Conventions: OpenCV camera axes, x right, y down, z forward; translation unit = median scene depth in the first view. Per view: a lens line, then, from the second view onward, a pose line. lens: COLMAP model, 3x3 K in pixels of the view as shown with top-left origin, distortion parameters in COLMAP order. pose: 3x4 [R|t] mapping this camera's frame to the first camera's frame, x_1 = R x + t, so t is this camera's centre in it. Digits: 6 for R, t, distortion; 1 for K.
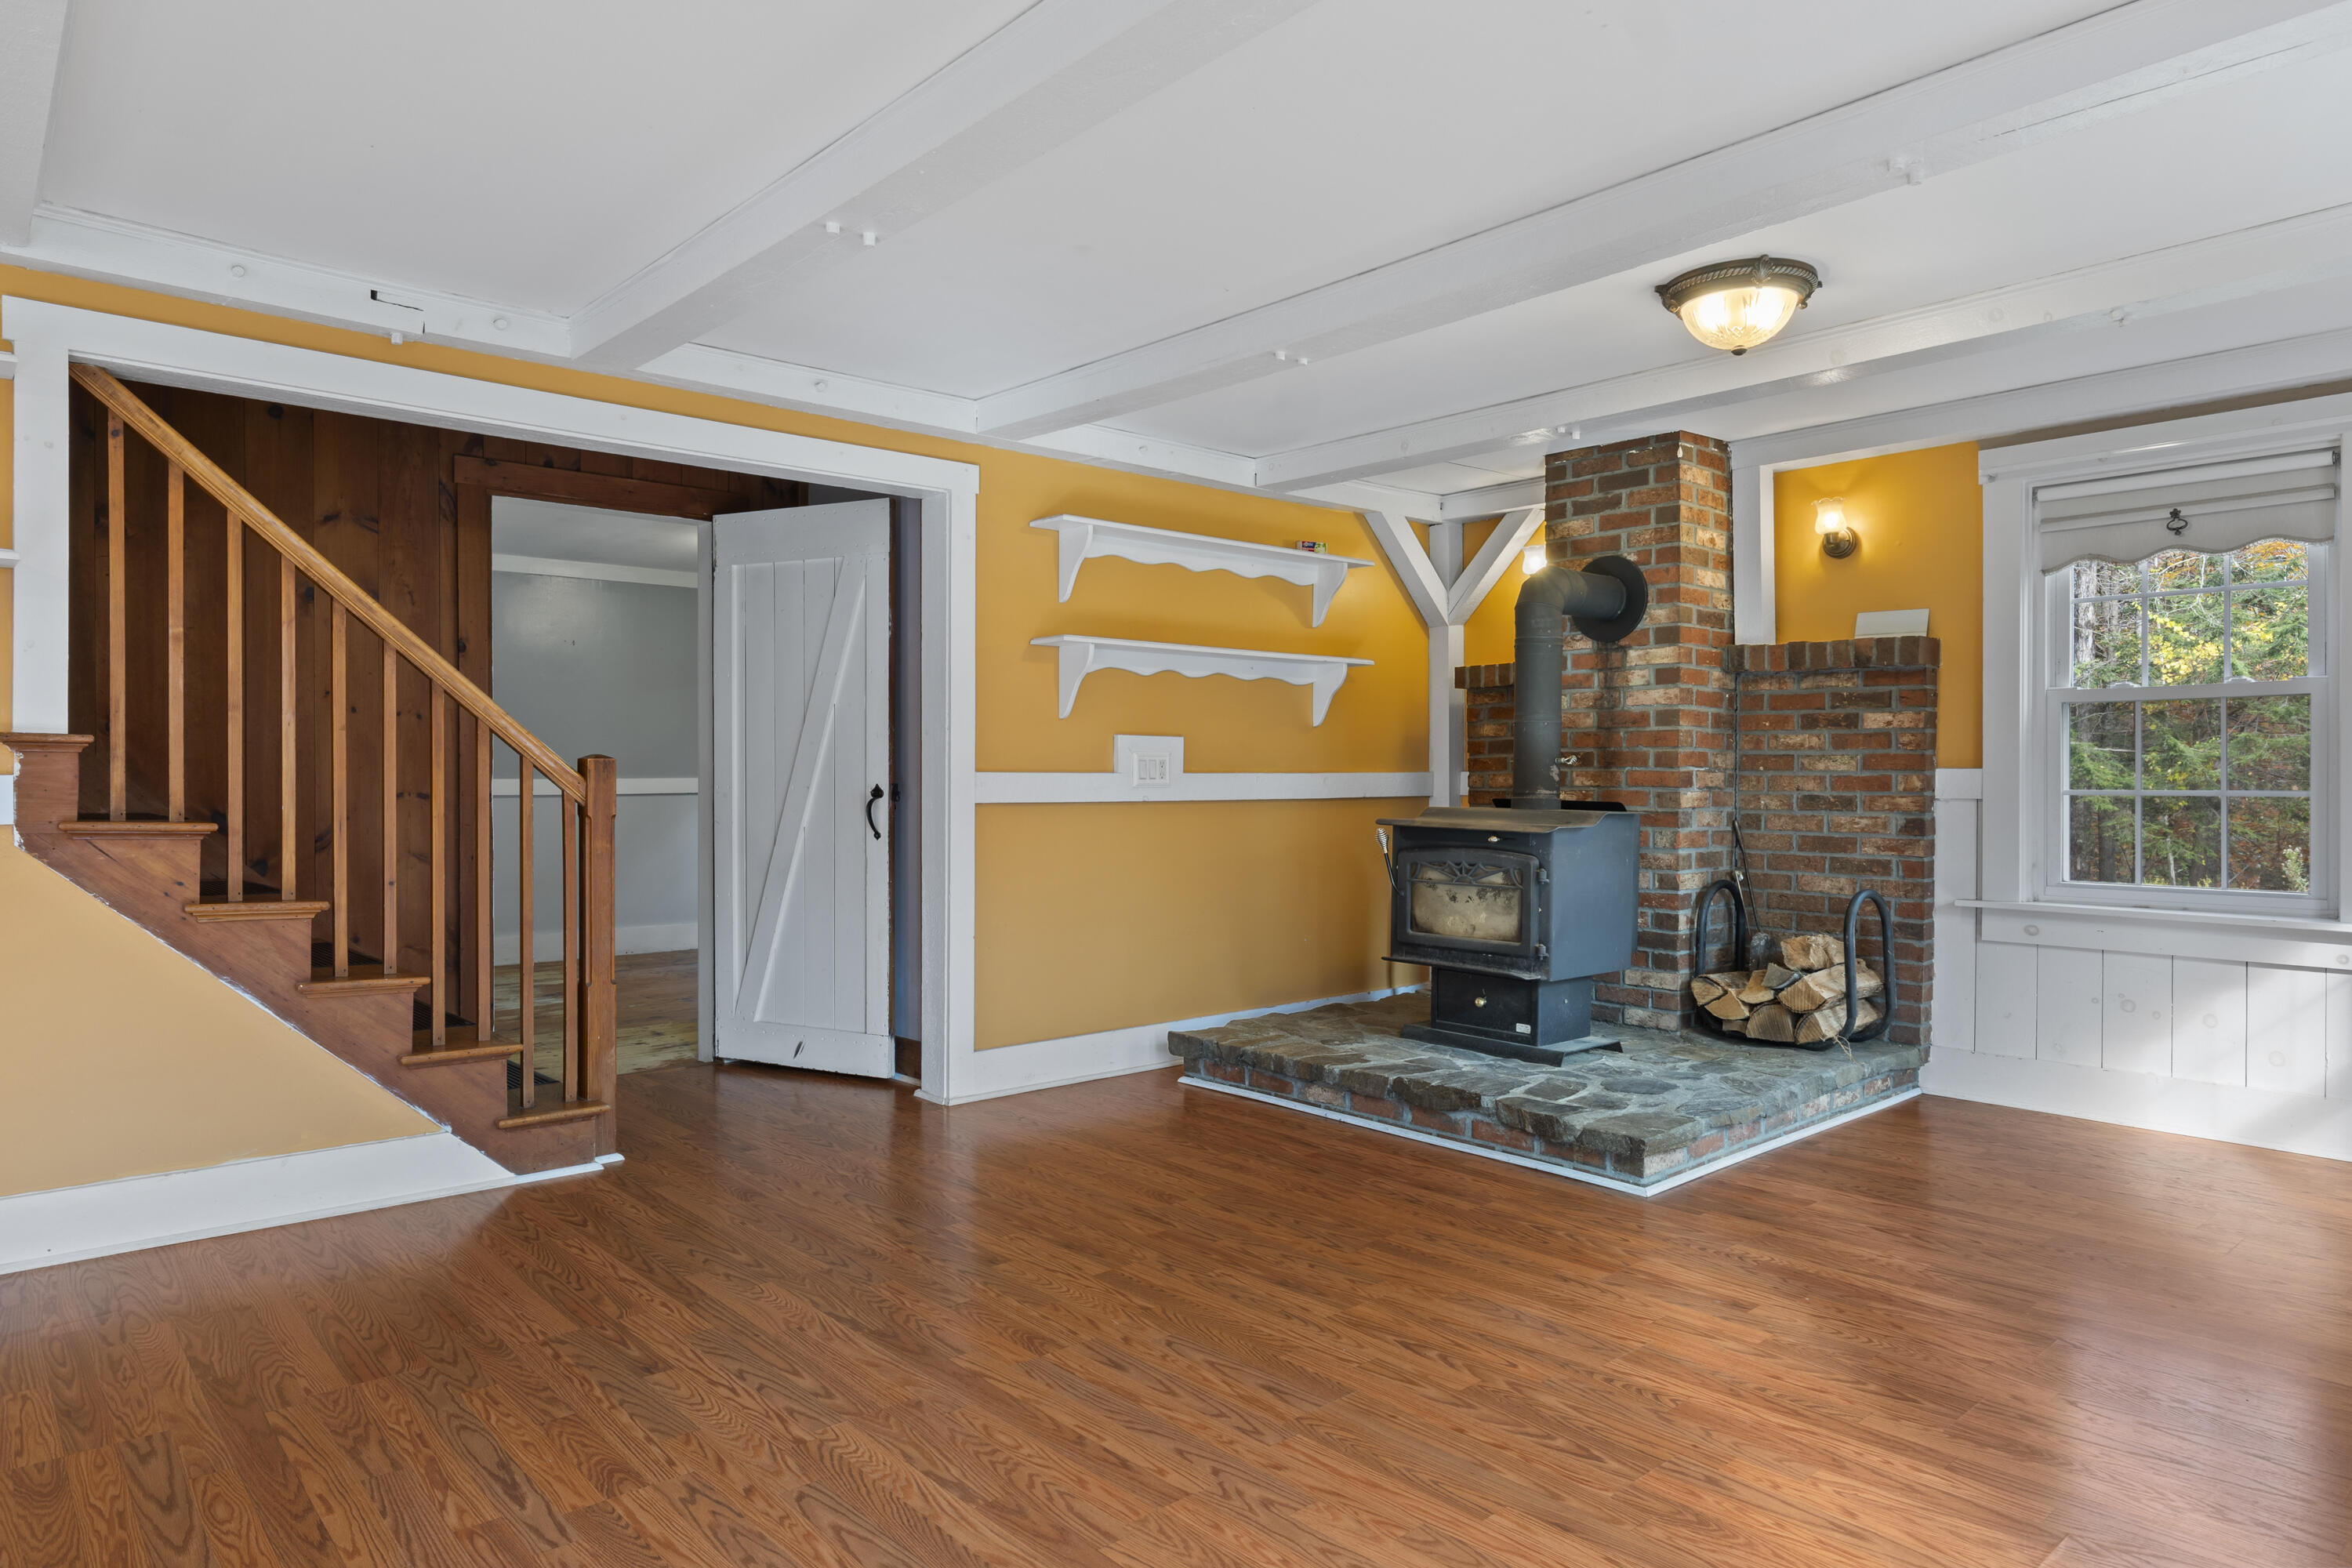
lens RADIAL K [[1441.6, 0, 1165.2], [0, 1441.6, 807.4], [0, 0, 1]] dist [-0.025388, 0.004680]
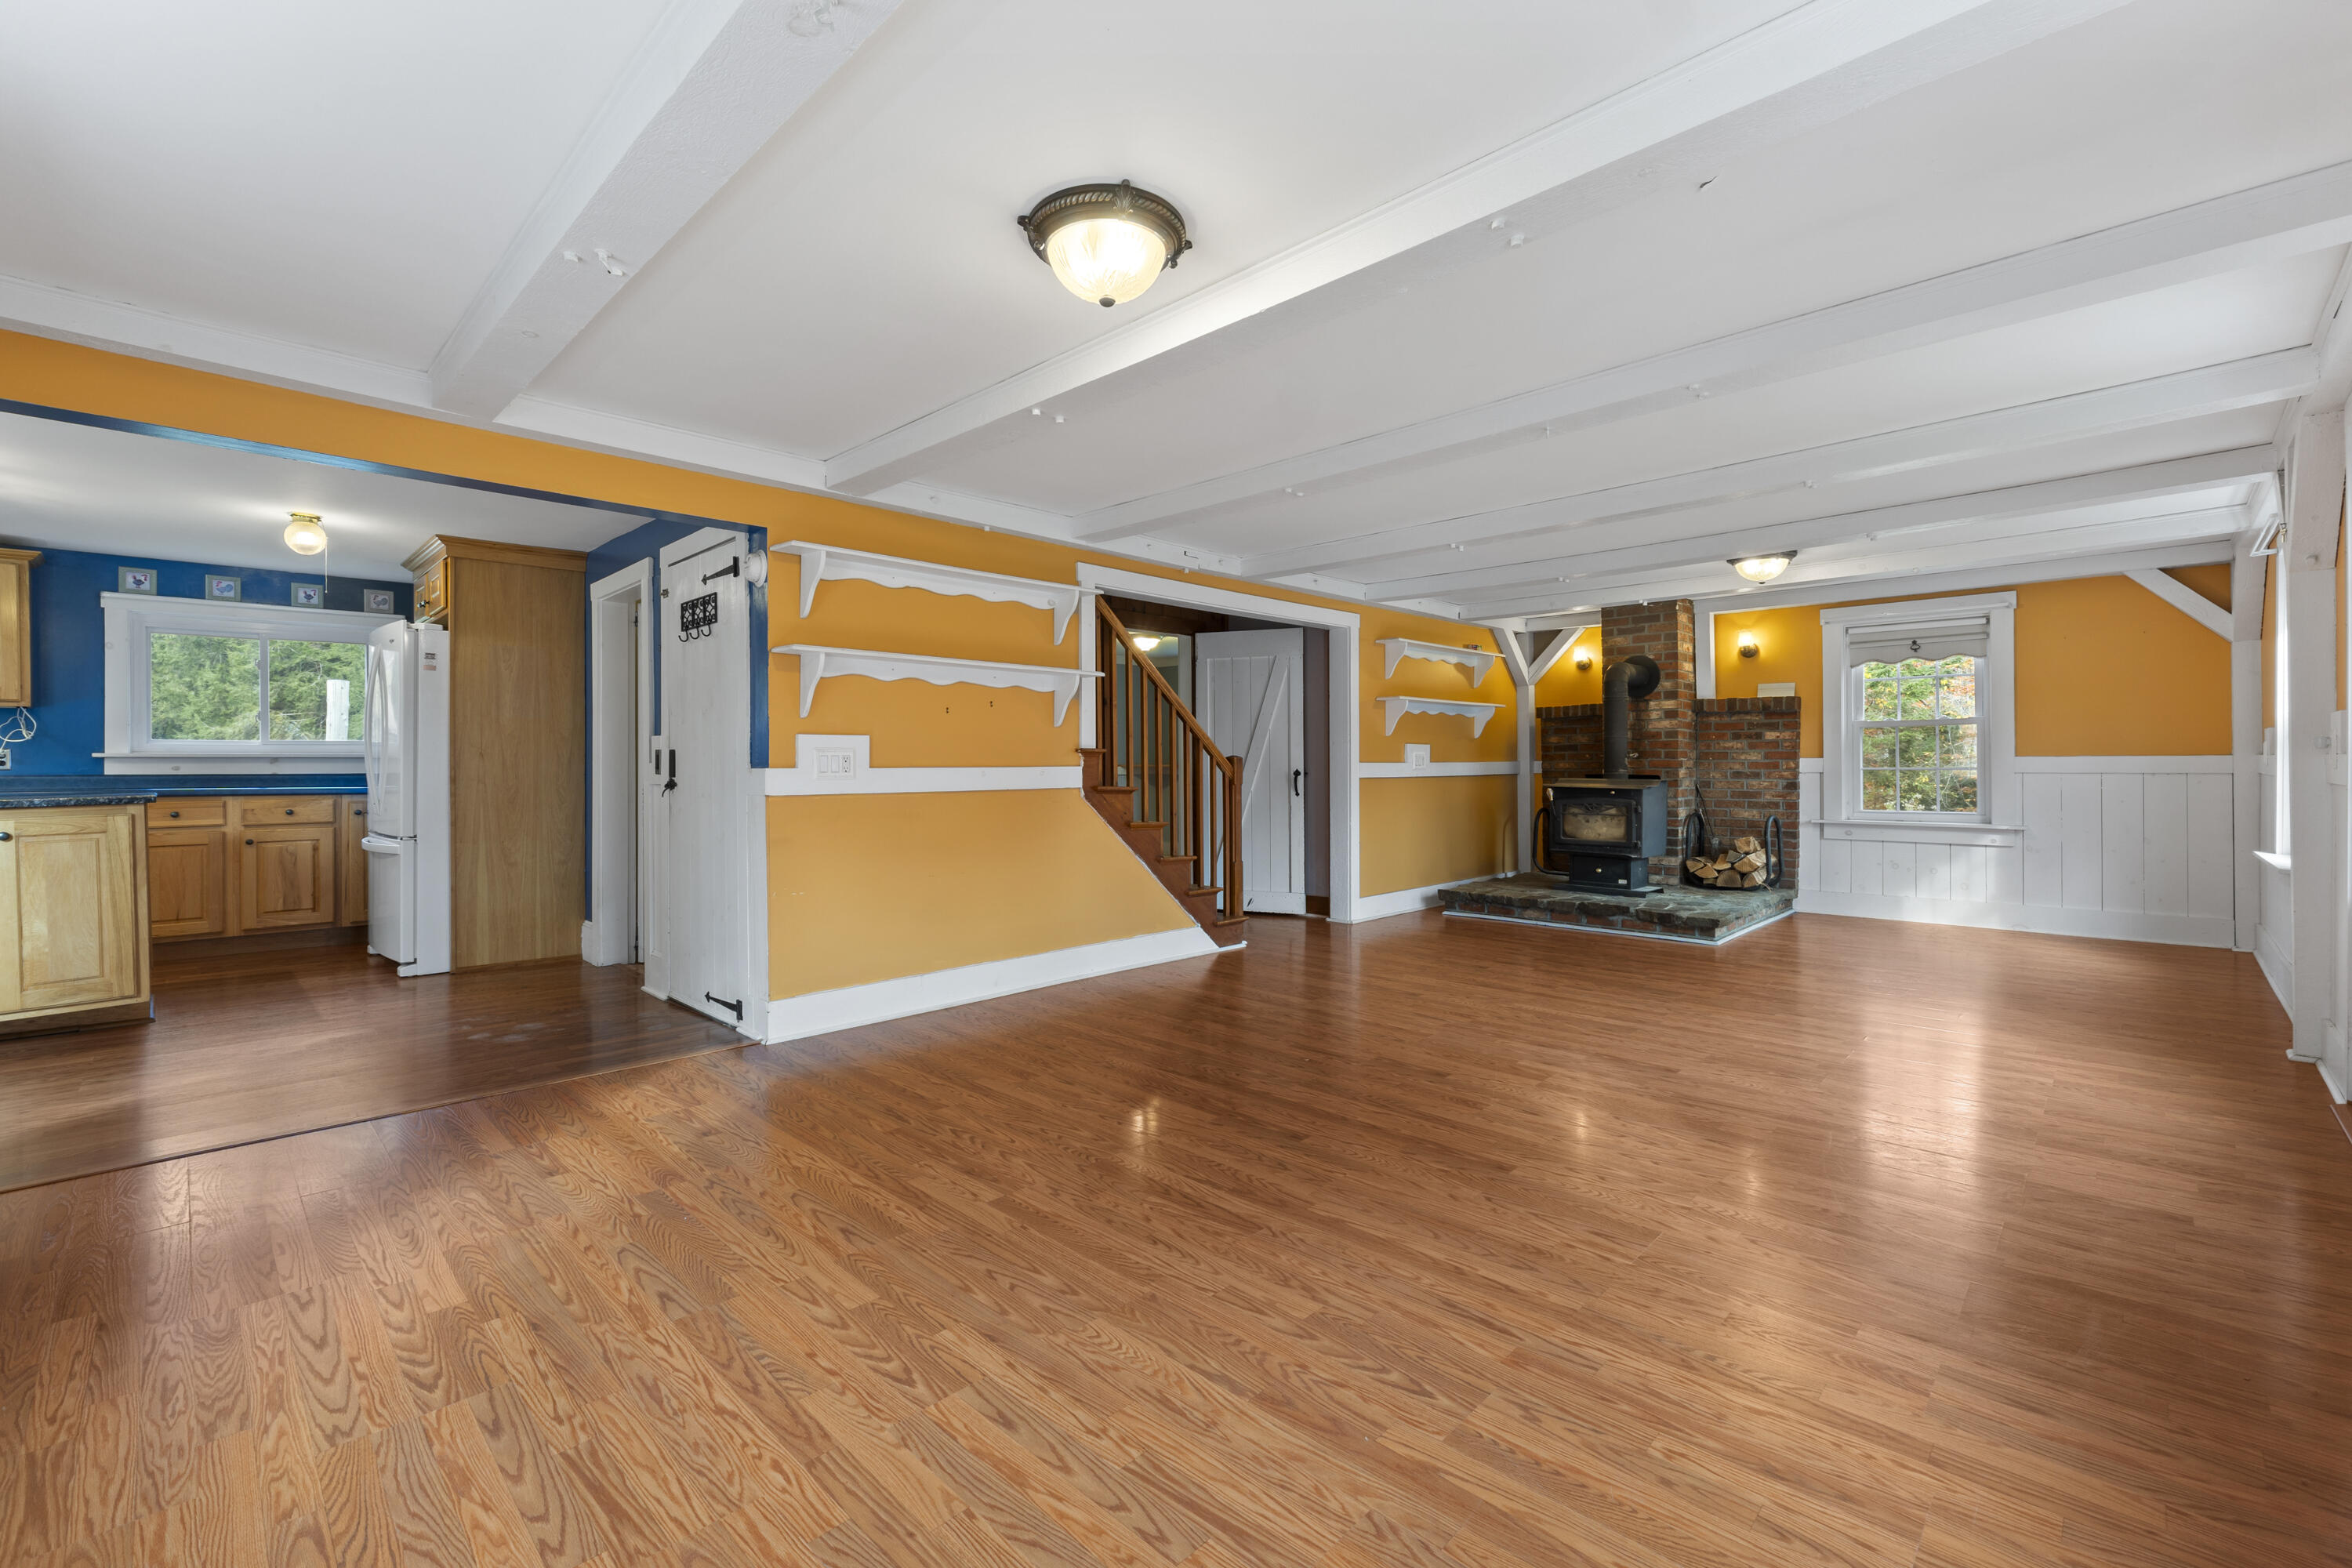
lens RADIAL K [[1058.9, 0, 1189.3], [0, 1058.9, 778.9], [0, 0, 1]] dist [0.002773, -0.000944]
pose [[0.995821, -0.006525, 0.091094, -0.487485], [0.007106, 0.999956, -0.006061, 0.005928], [-0.091051, 0.006683, 0.995824, -0.464380]]
